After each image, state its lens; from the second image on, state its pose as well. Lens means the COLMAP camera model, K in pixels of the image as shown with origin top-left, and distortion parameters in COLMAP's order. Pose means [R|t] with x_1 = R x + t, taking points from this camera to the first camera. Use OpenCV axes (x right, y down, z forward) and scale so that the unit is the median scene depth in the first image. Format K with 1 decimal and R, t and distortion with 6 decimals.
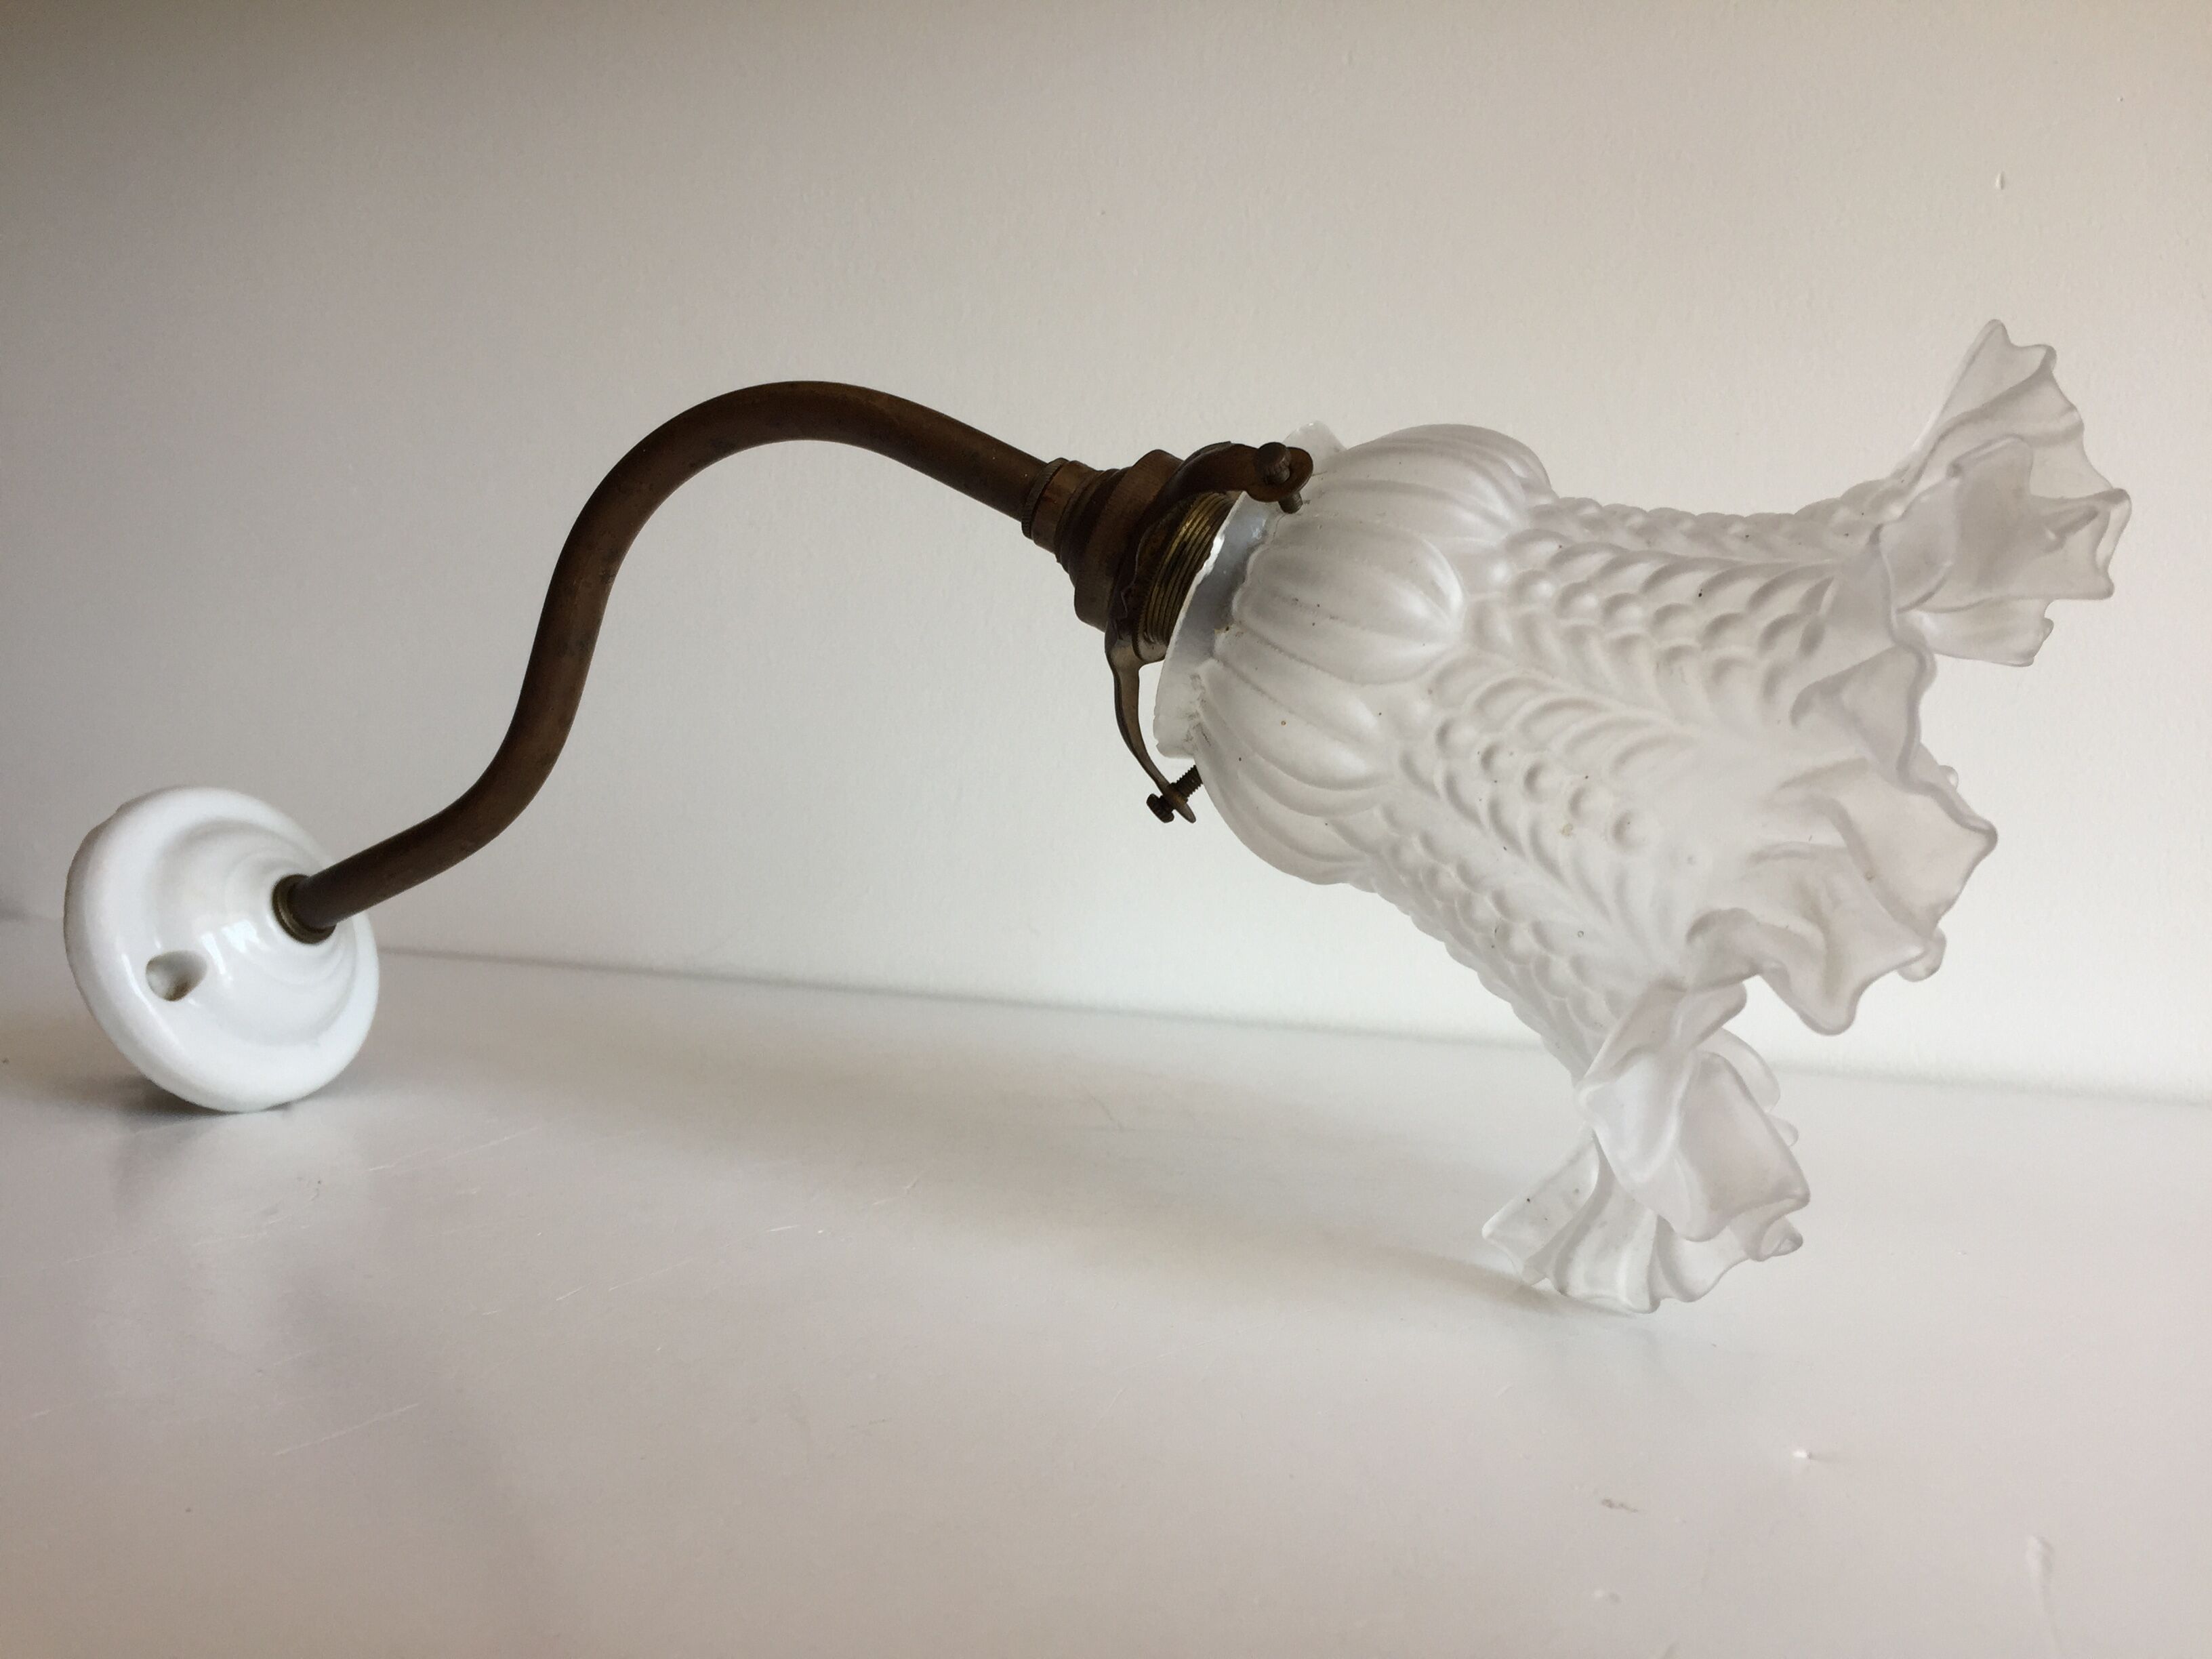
lens RADIAL K [[1967.2, 0, 1110.9], [0, 1967.2, 812.8], [0, 0, 1]] dist [0.053975, -0.064515]
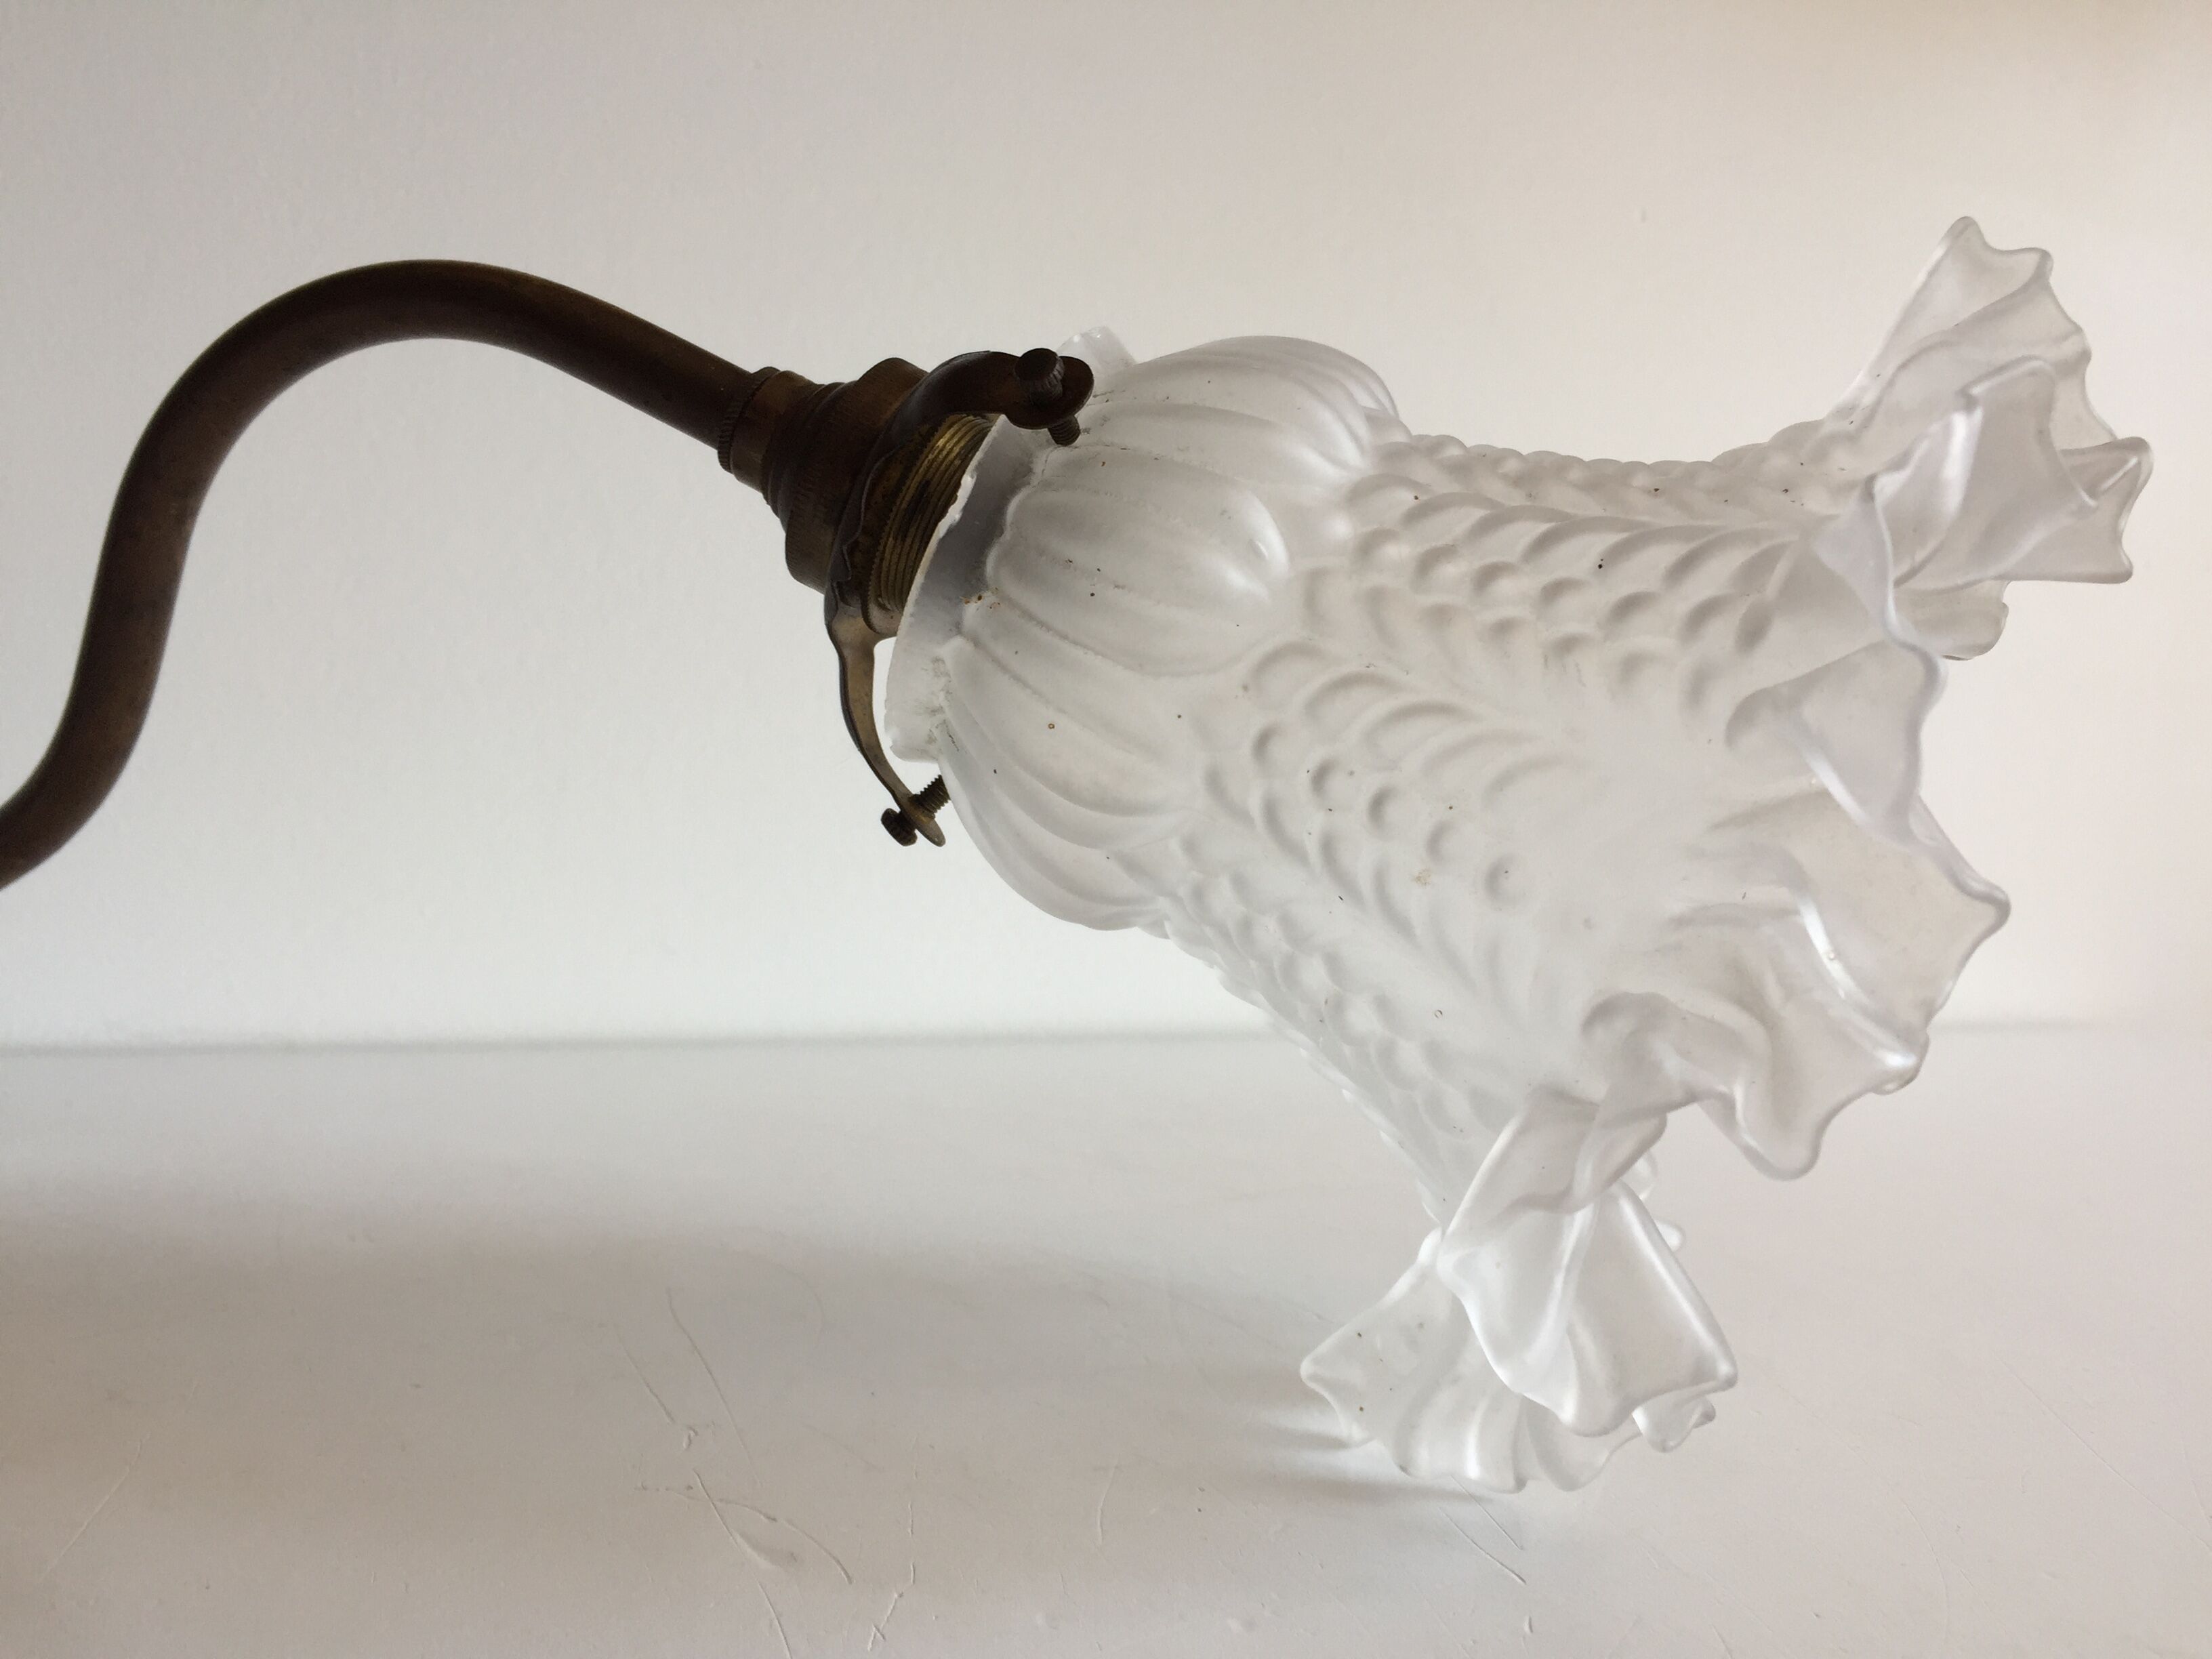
lens RADIAL K [[1967.2, 0, 1116.2], [0, 1967.2, 840.3], [0, 0, 1]] dist [0.053975, -0.064515]
pose [[0.995183, 0.005359, 0.097886, 0.039261], [-0.008983, 0.999289, 0.036614, -0.029906], [-0.097620, -0.037317, 0.994524, 0.251304]]
